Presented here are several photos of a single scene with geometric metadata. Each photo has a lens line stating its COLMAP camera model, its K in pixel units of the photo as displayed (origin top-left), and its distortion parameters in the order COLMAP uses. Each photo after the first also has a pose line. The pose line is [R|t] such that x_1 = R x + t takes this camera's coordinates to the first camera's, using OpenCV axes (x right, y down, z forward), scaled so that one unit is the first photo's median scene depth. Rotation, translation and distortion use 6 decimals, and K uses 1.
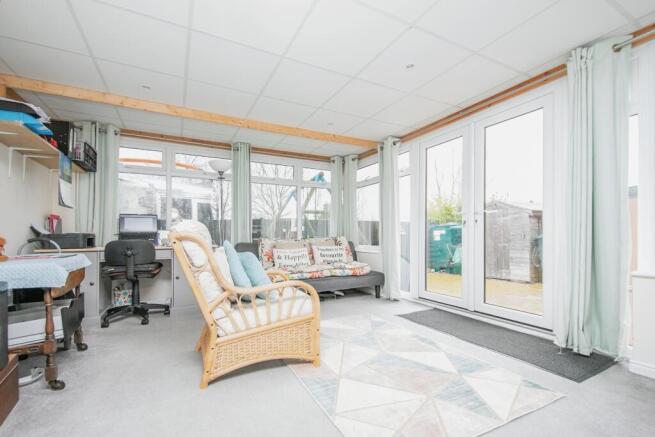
lens RADIAL K [[292.6, 0, 327.8], [0, 292.6, 238.9], [0, 0, 1]] dist [-0.000532, -0.000085]
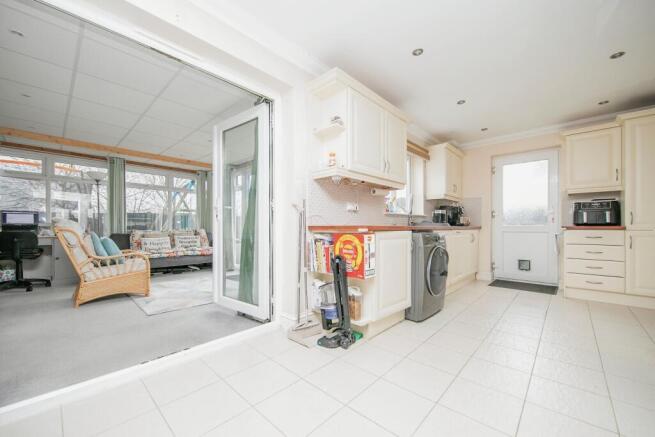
lens RADIAL K [[262.1, 0, 326.4], [0, 262.1, 232.1], [0, 0, 1]] dist [-0.028355, 0.000148]
pose [[0.939518, 0.002888, 0.342486, 0.258195], [-0.004964, 0.999974, 0.005186, -0.003988], [-0.342463, -0.006573, 0.939508, -0.536612]]
